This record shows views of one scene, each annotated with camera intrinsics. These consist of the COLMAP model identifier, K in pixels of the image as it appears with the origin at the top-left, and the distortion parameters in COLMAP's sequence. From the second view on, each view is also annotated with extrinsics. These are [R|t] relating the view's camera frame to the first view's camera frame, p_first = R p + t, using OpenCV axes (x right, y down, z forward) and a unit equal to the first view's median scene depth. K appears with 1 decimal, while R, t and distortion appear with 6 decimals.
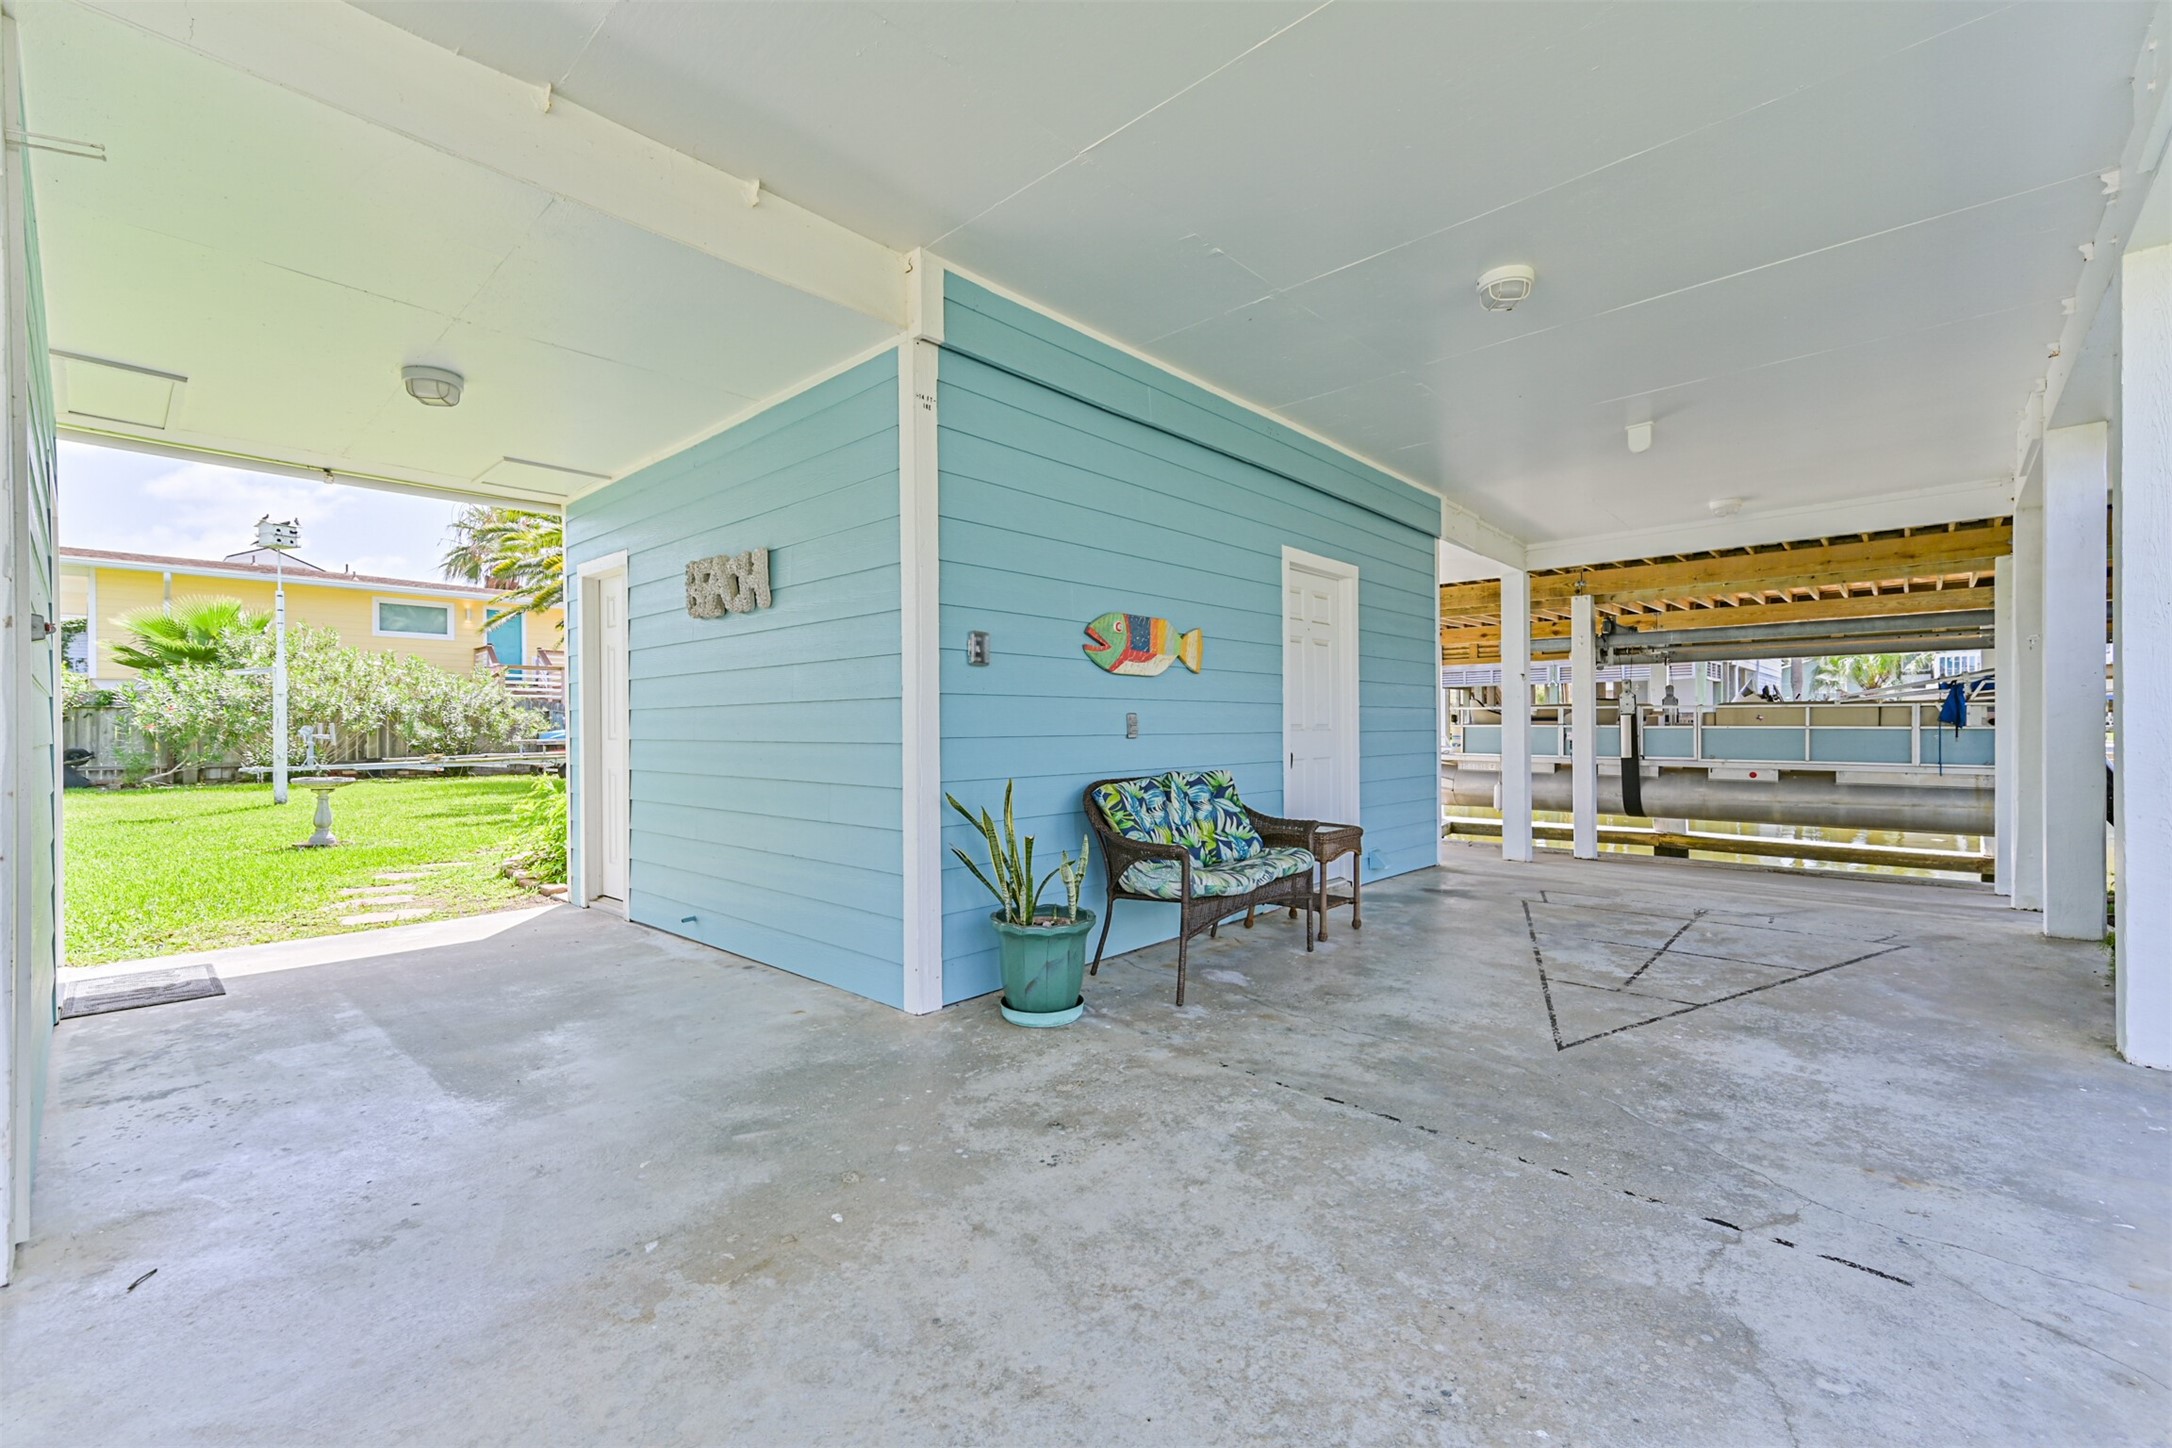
lens RADIAL K [[915.2, 0, 1086.0], [0, 915.2, 724.0], [0, 0, 1]] dist [-0.001236, -0.000188]
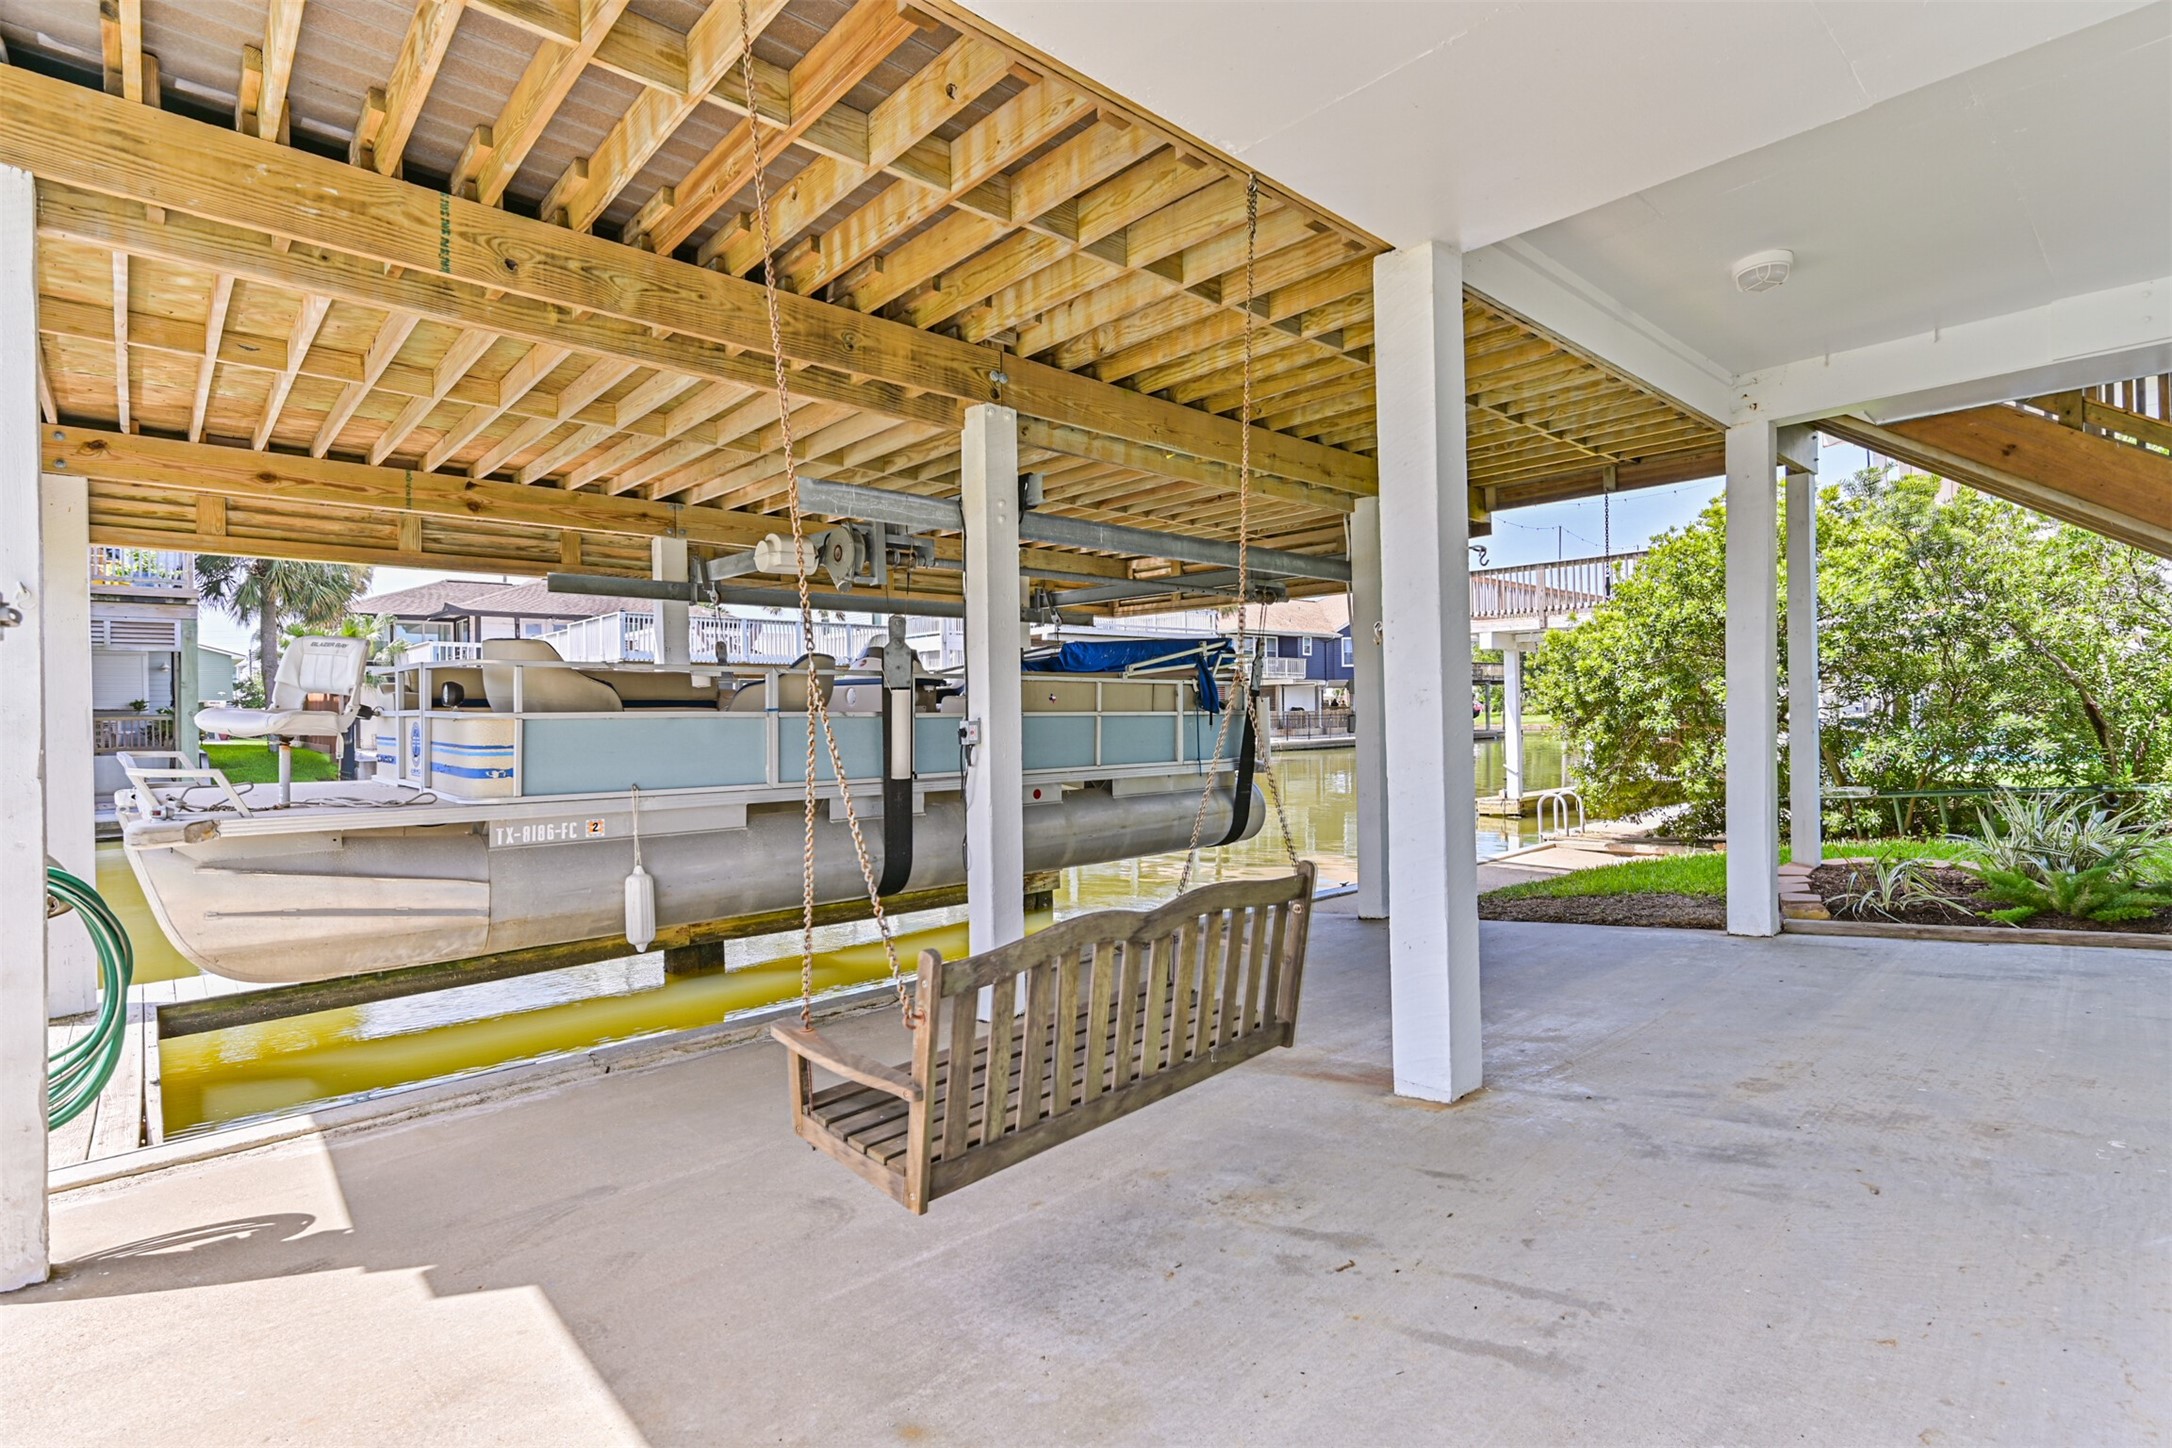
lens RADIAL K [[1009.1, 0, 1086.0], [0, 1009.1, 724.0], [0, 0, 1]] dist [0.003029, 0.000428]
pose [[0.079686, -0.007338, 0.996793, 0.064846], [0.008642, 0.999940, 0.006670, 0.004931], [-0.996783, 0.008083, 0.079744, 0.827123]]
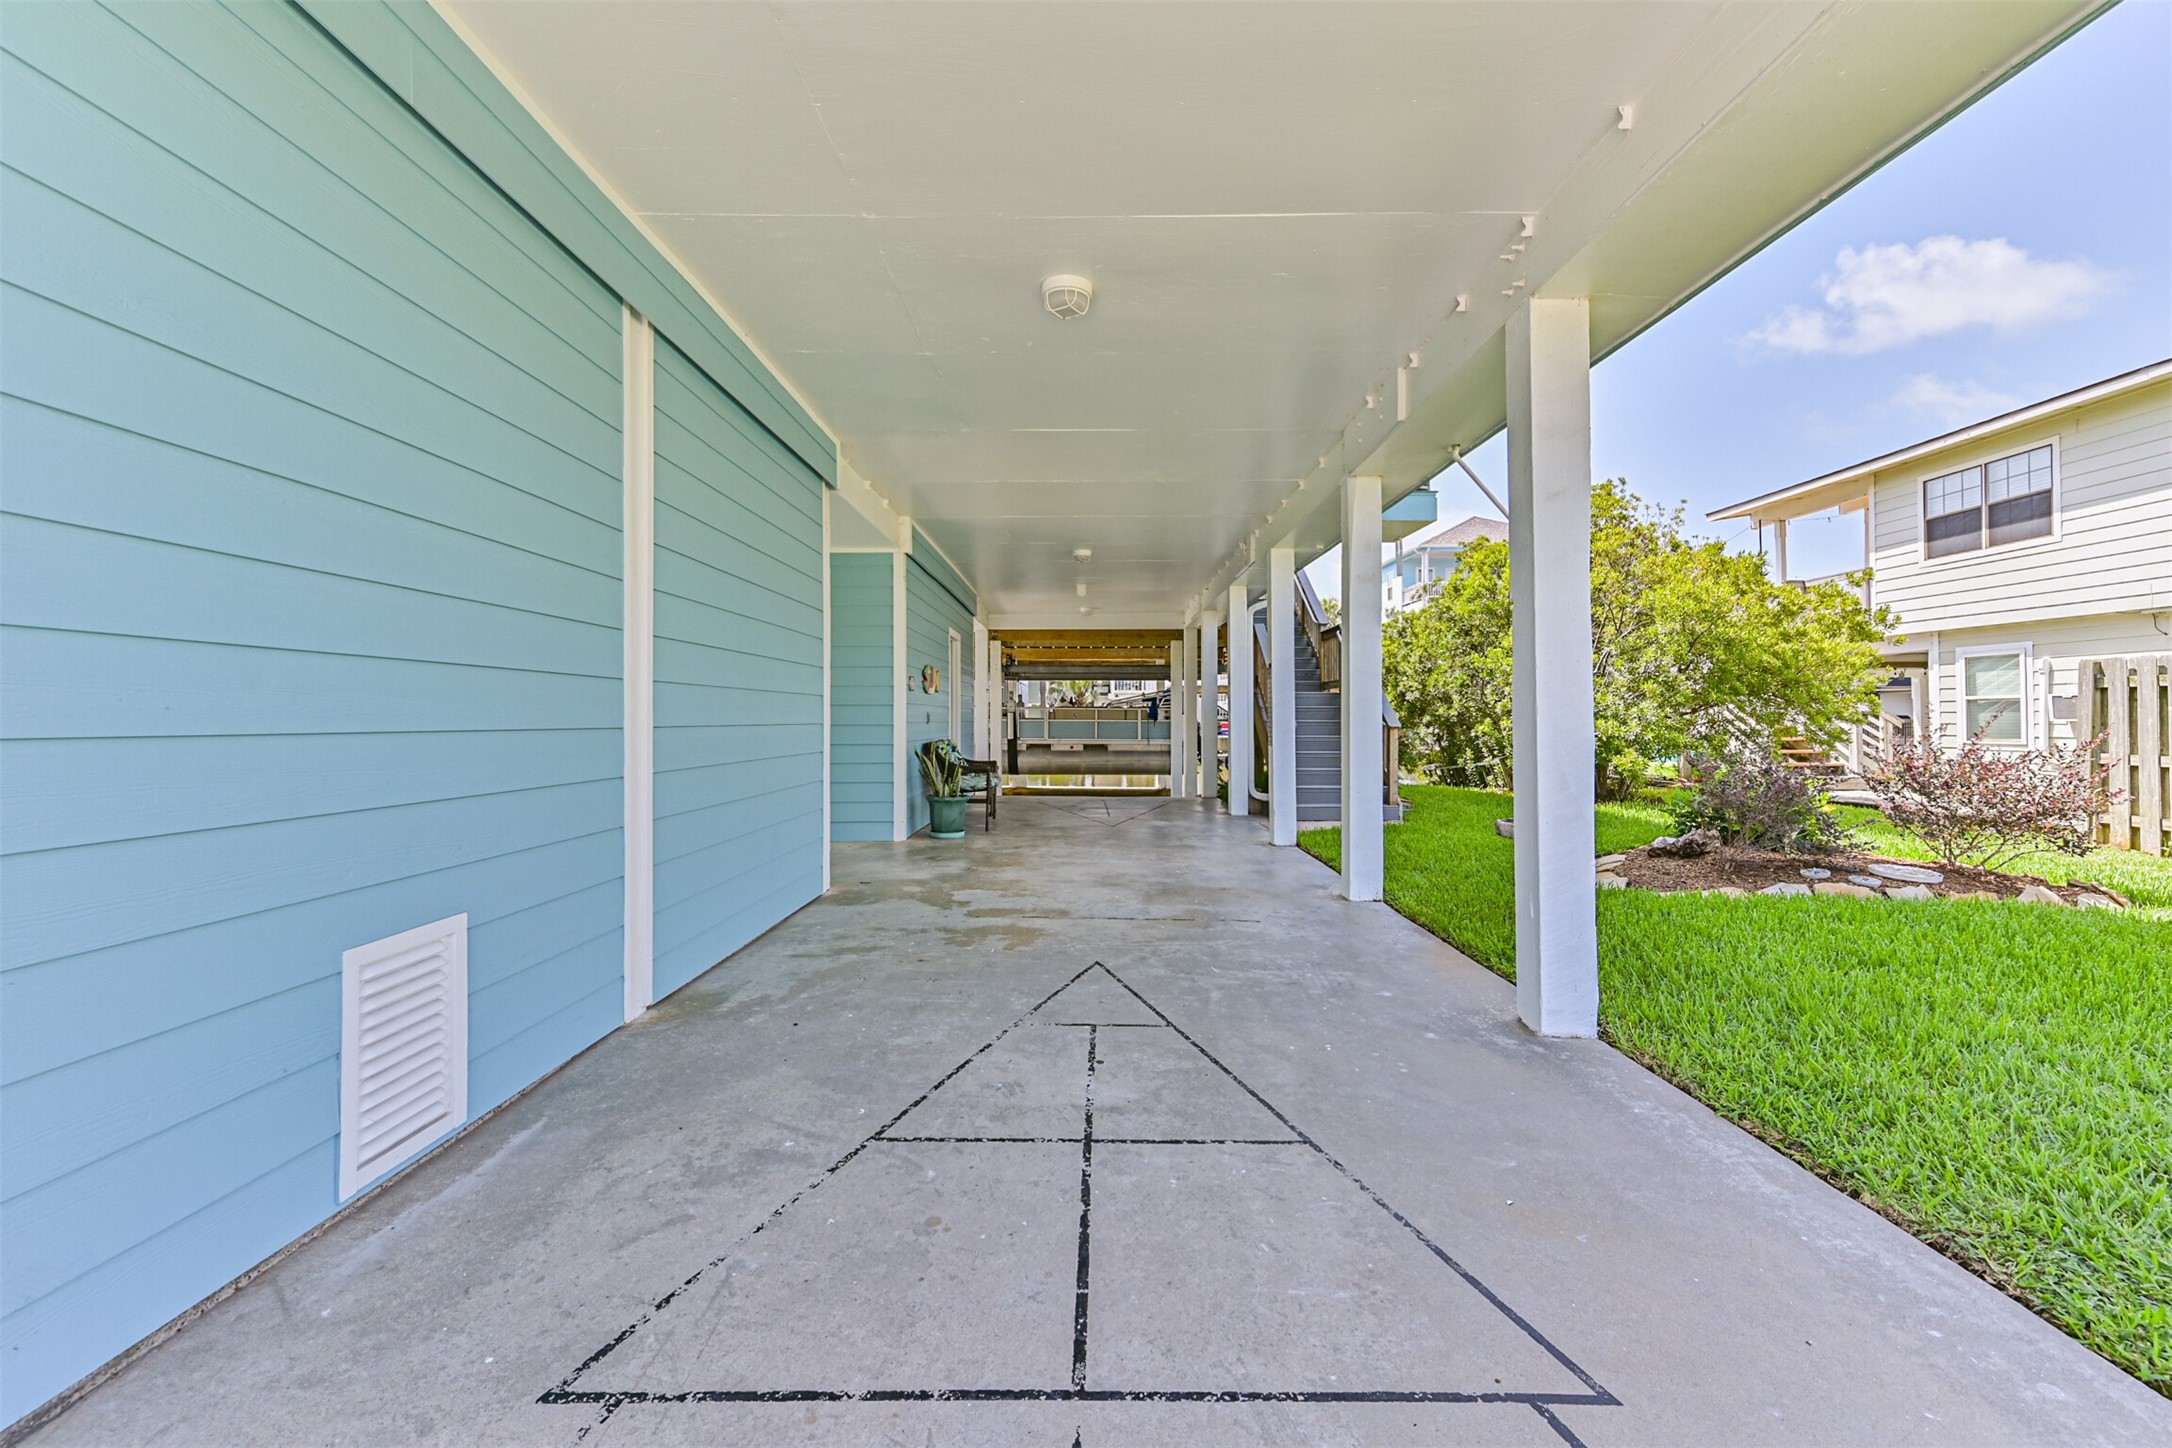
lens RADIAL K [[888.9, 0, 1086.0], [0, 888.9, 724.0], [0, 0, 1]] dist [0.000597, -0.000009]
pose [[0.744960, -0.001647, 0.667107, -0.418987], [-0.003144, 0.999977, 0.005980, -0.000009], [-0.667102, -0.006552, 0.744938, -0.314196]]
